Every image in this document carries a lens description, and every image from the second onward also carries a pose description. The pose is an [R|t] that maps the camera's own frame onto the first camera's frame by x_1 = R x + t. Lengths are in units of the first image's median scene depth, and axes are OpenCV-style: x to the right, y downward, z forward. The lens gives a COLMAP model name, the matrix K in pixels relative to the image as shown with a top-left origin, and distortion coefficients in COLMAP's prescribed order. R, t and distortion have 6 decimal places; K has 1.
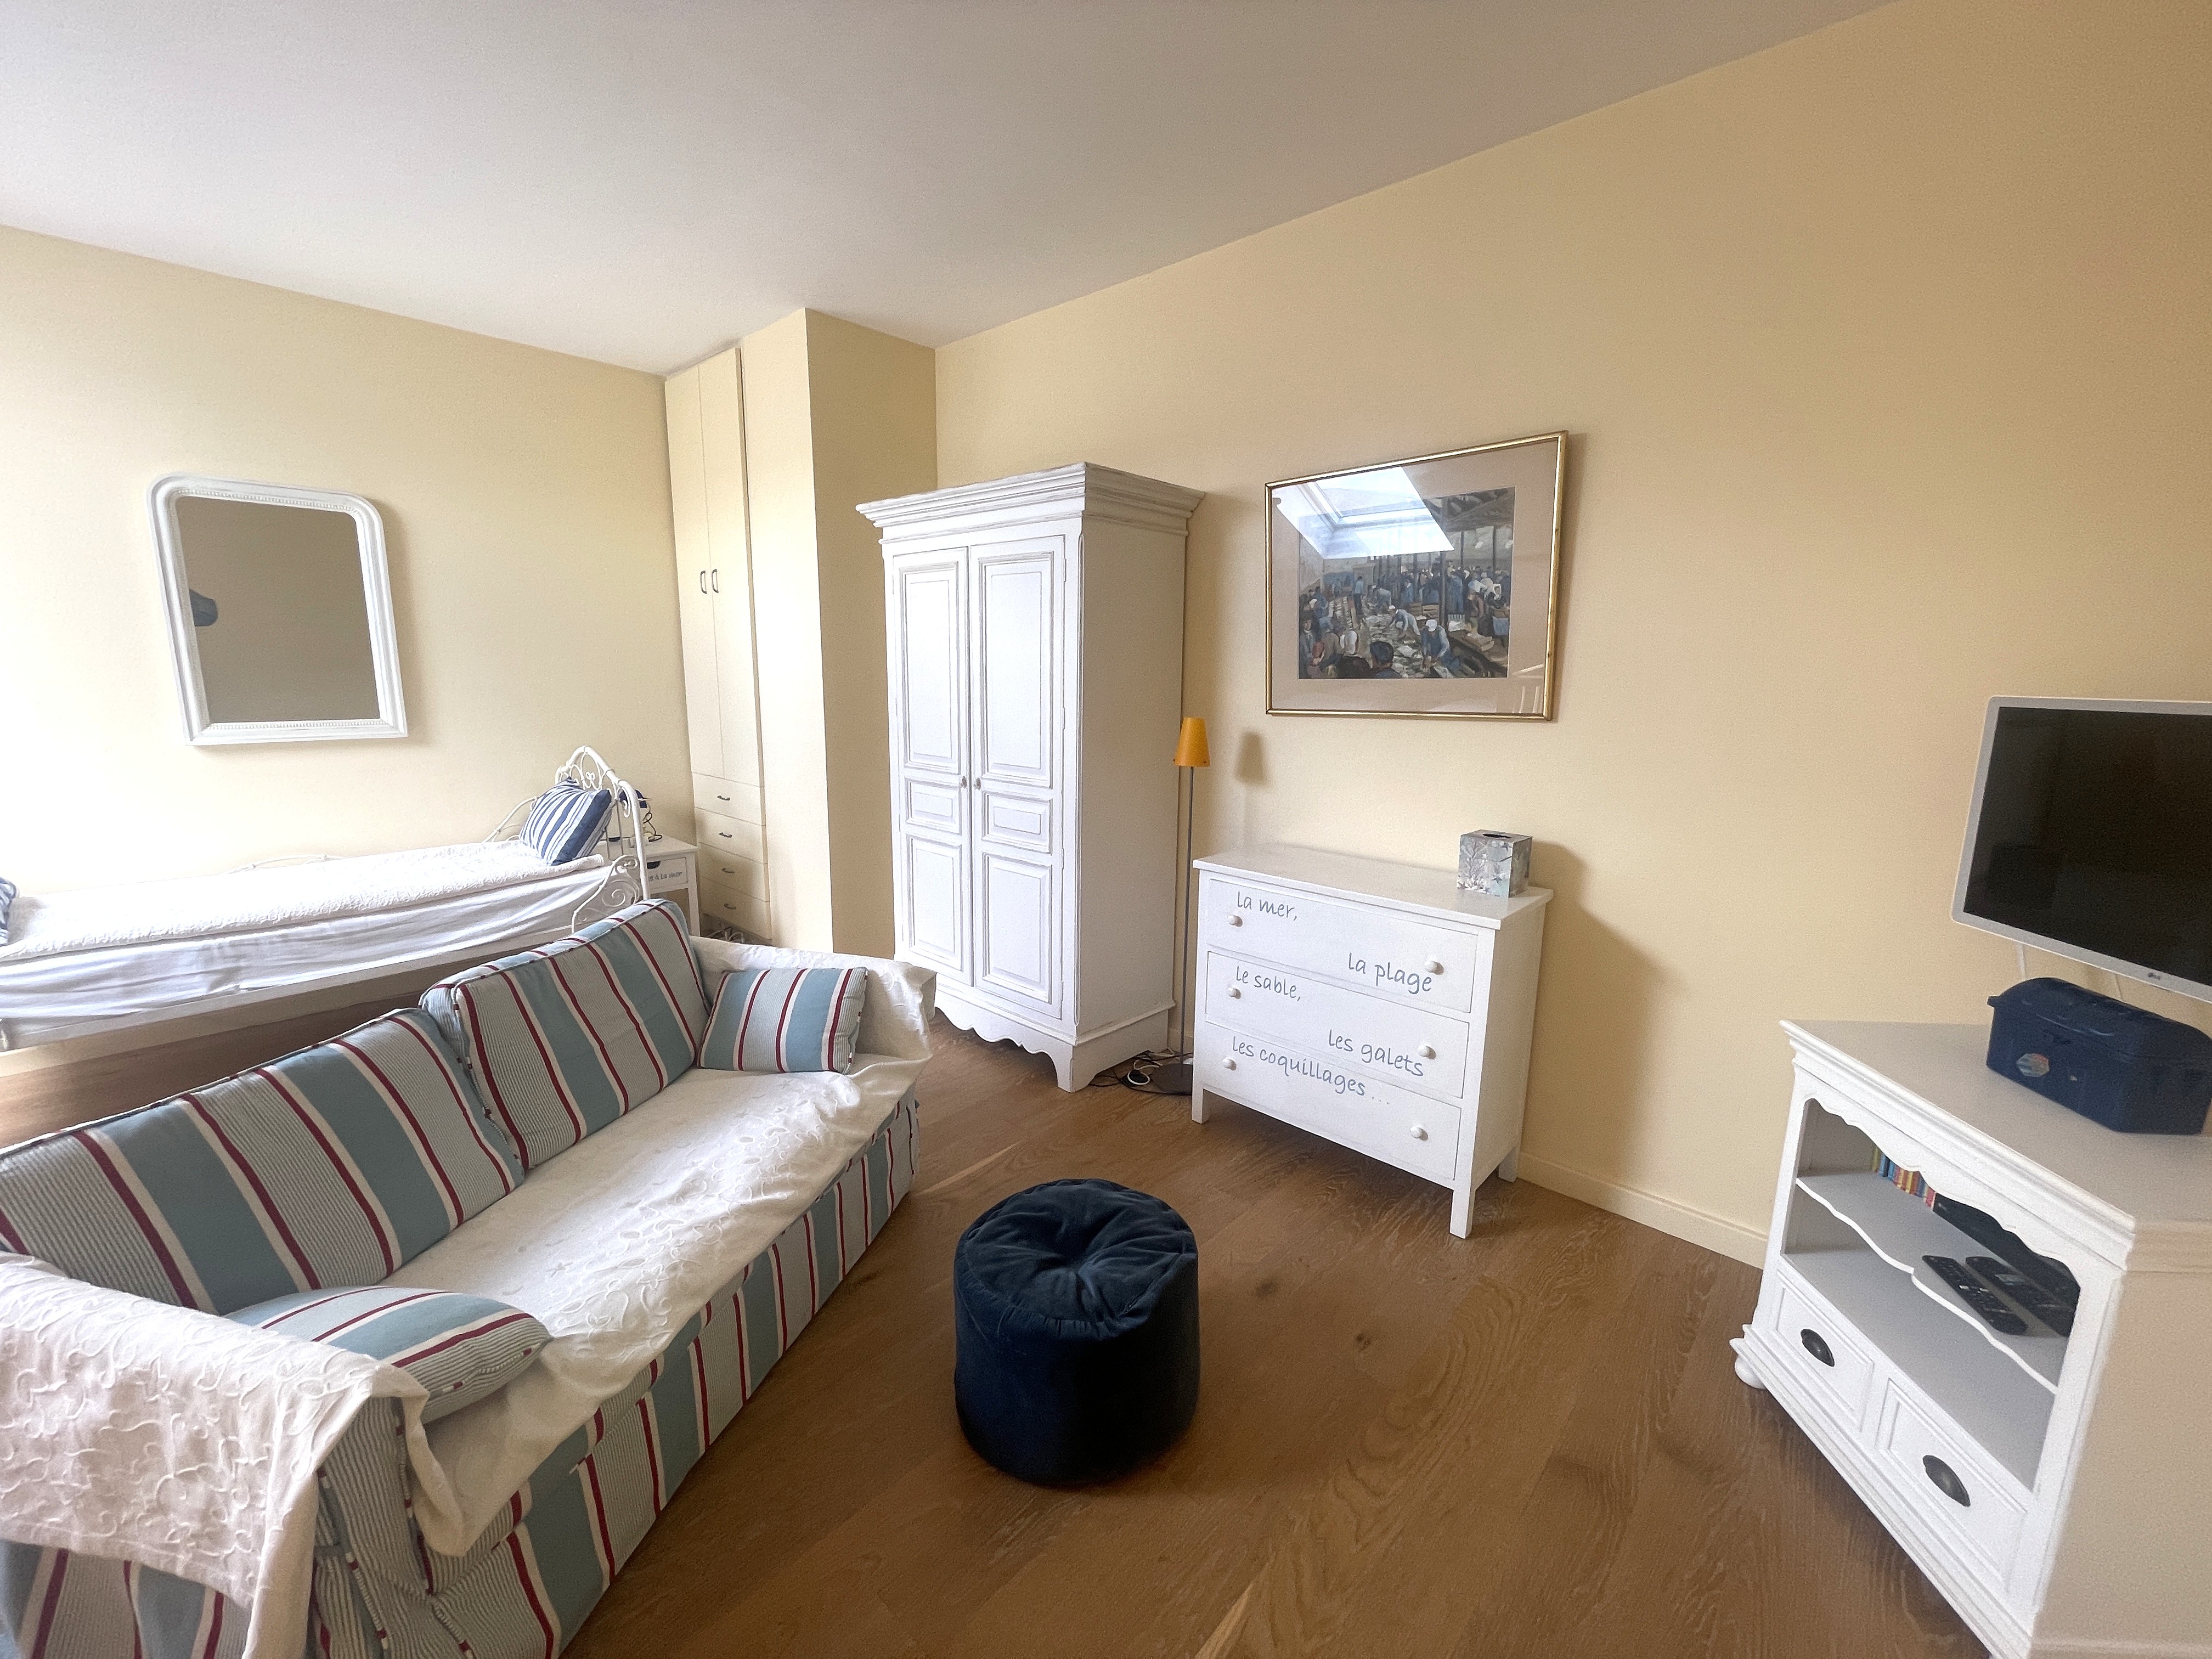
lens RADIAL K [[901.5, 0, 1108.9], [0, 901.5, 825.9], [0, 0, 1]] dist [-0.002150, 0.000175]
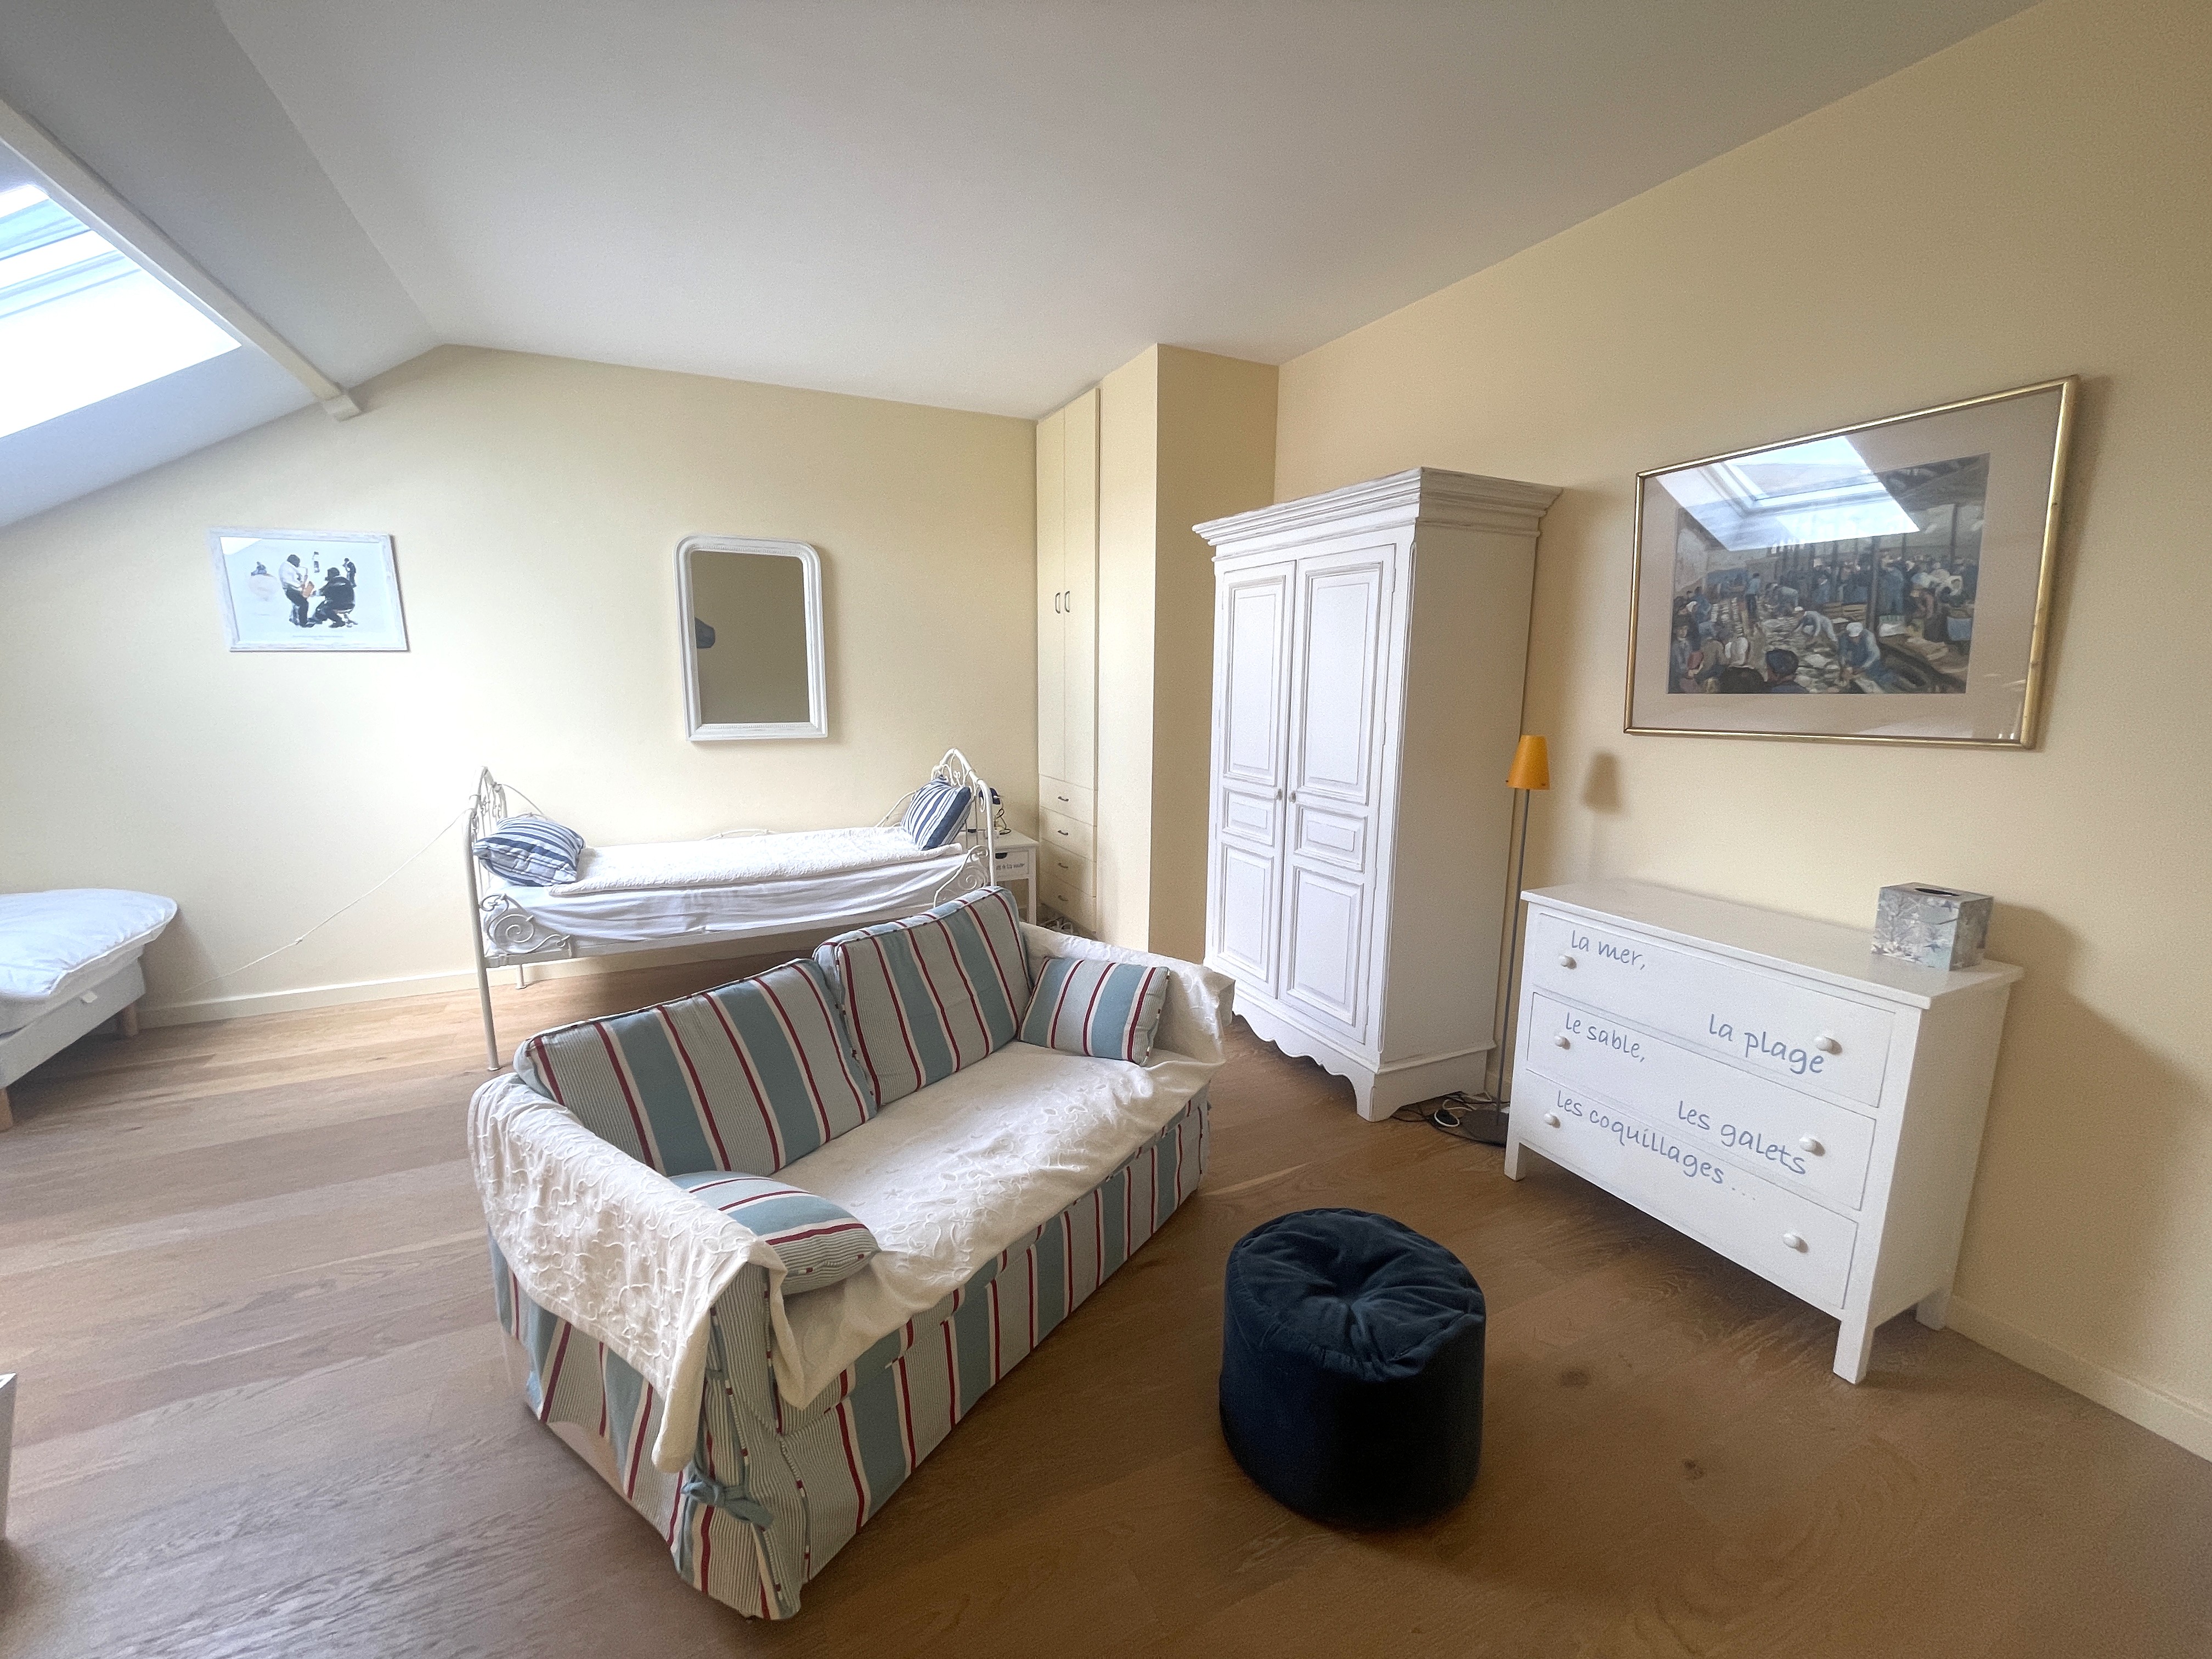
lens RADIAL K [[901.5, 0, 1107.2], [0, 901.5, 827.8], [0, 0, 1]] dist [-0.002150, 0.000175]
pose [[0.932526, 0.057131, -0.356554, 0.023823], [-0.060405, 0.998172, 0.001956, -0.002407], [0.356014, 0.019714, 0.934273, -0.005307]]
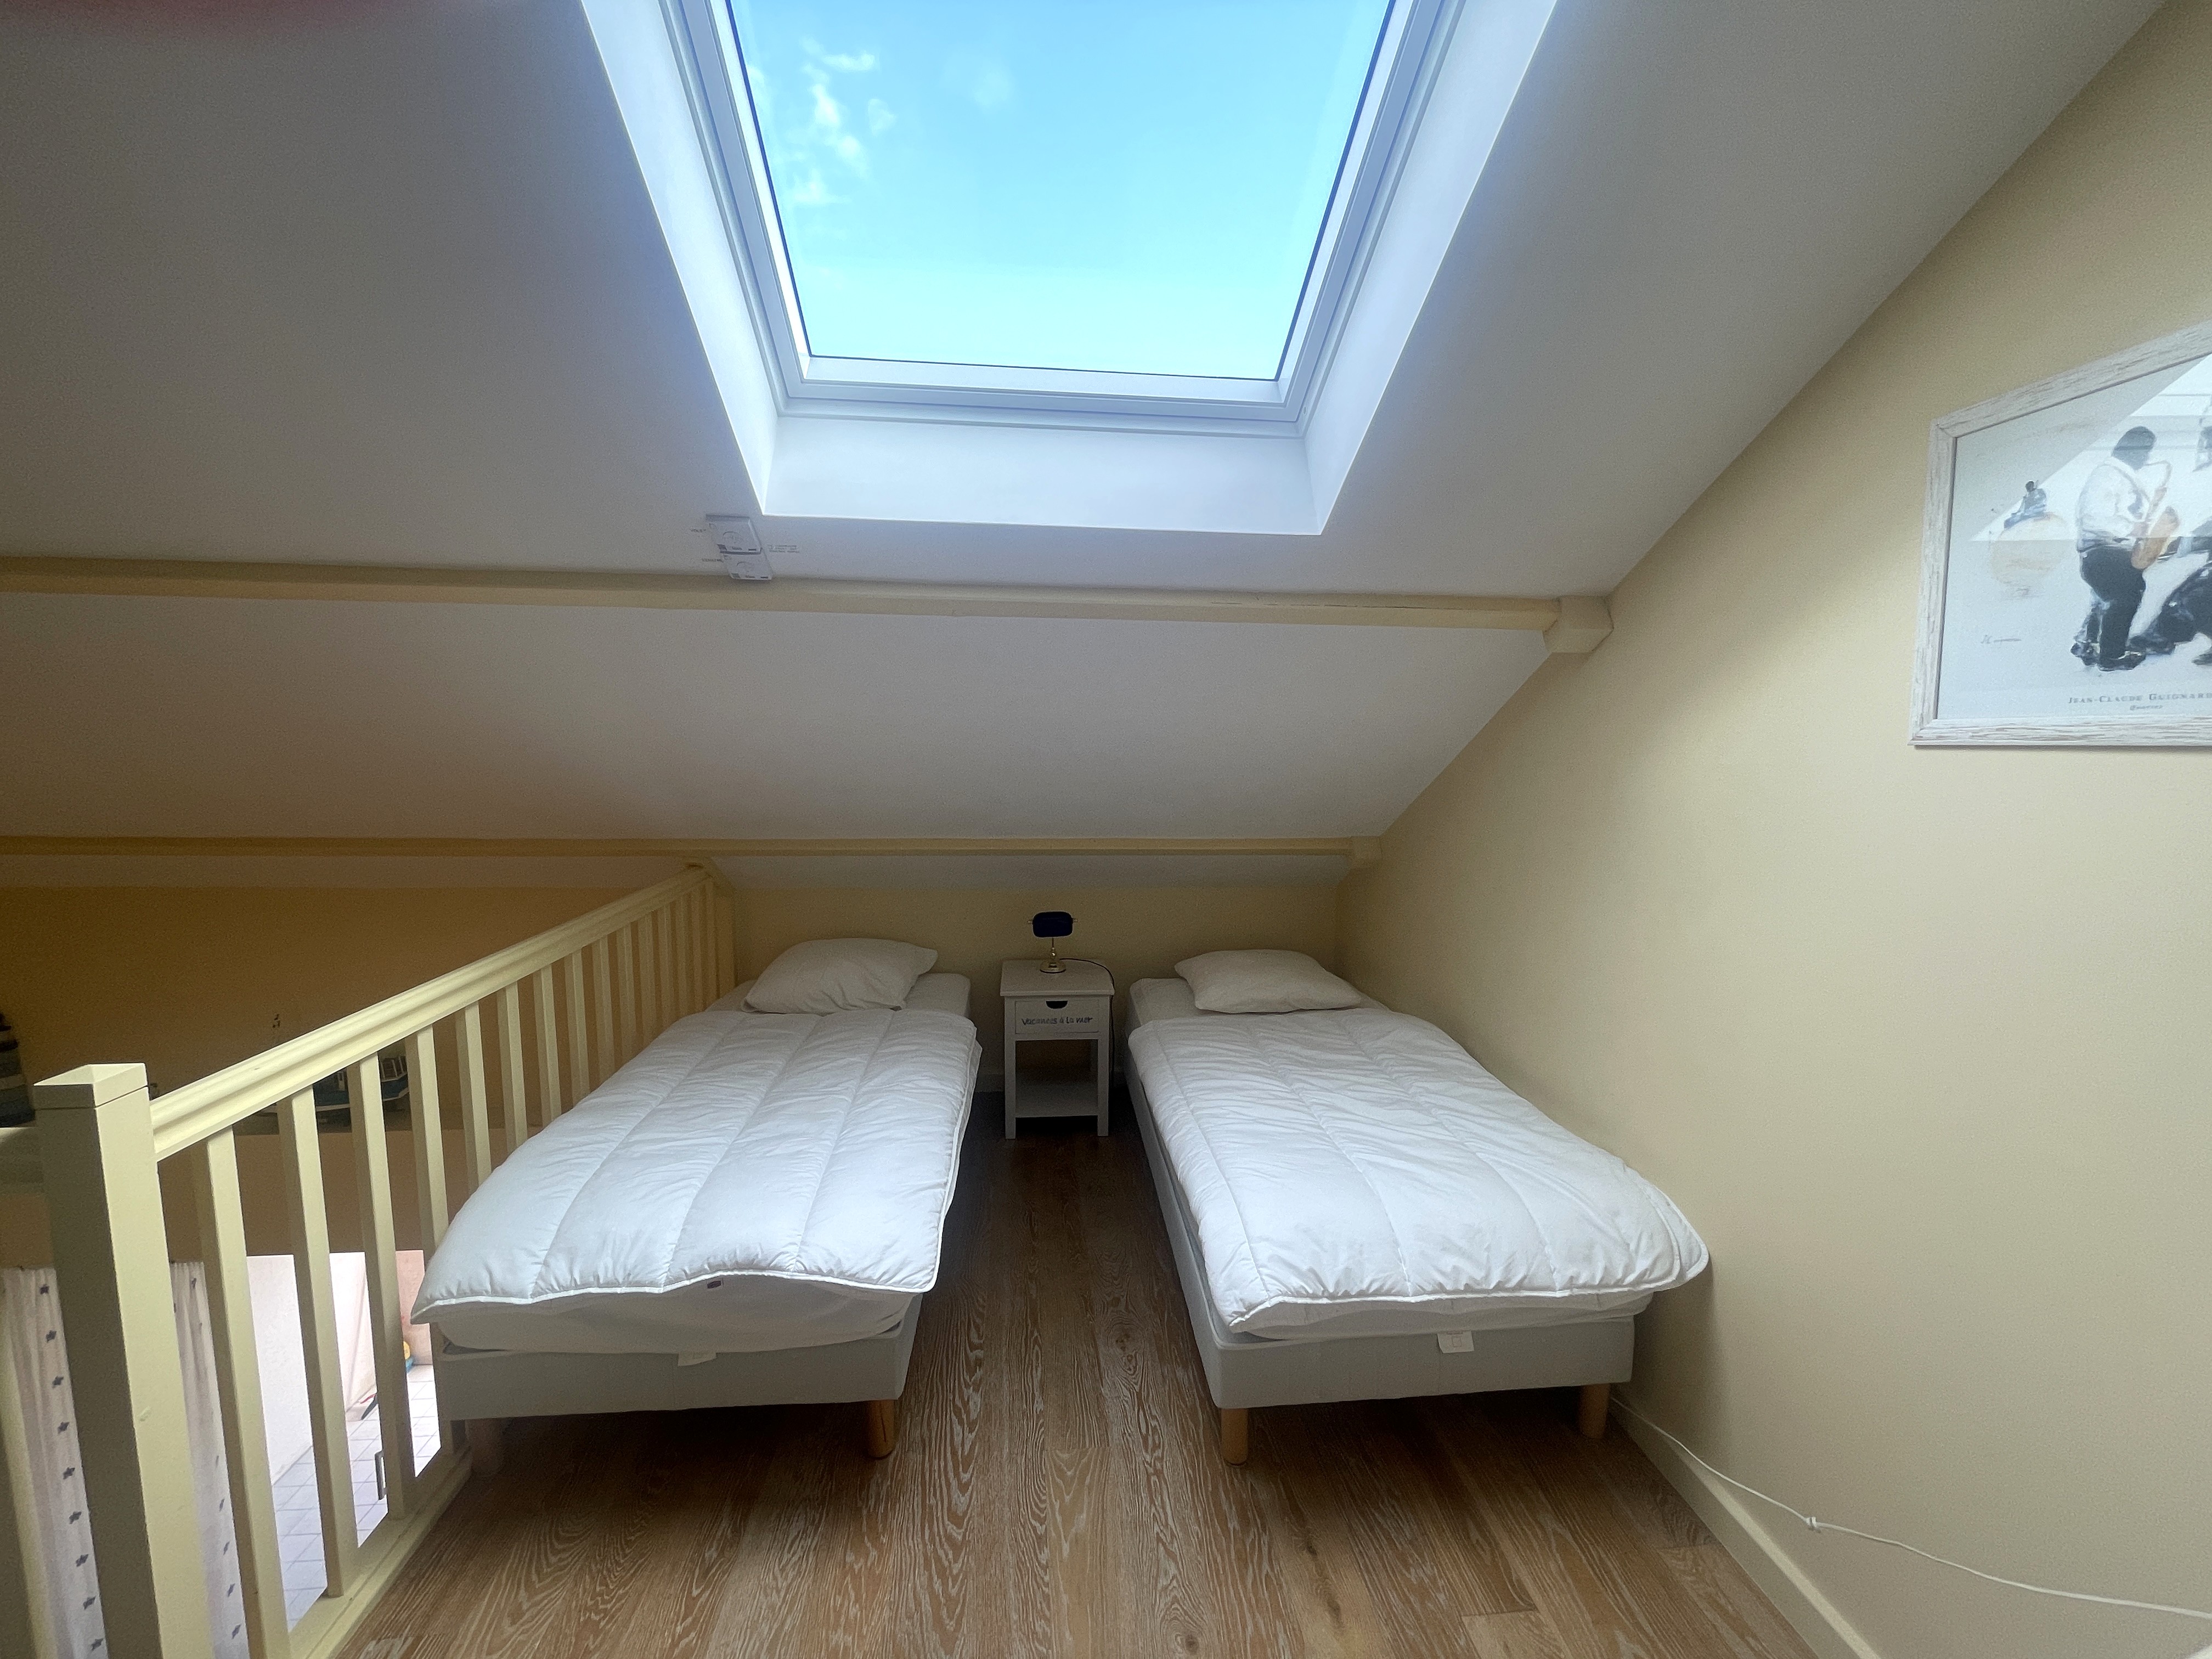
lens RADIAL K [[901.5, 0, 1099.9], [0, 901.5, 823.7], [0, 0, 1]] dist [-0.002150, 0.000175]
pose [[-0.668034, 0.056745, -0.741964, -0.961878], [-0.156481, 0.964081, 0.214622, -0.171868], [0.727492, 0.259478, -0.635159, 0.751714]]
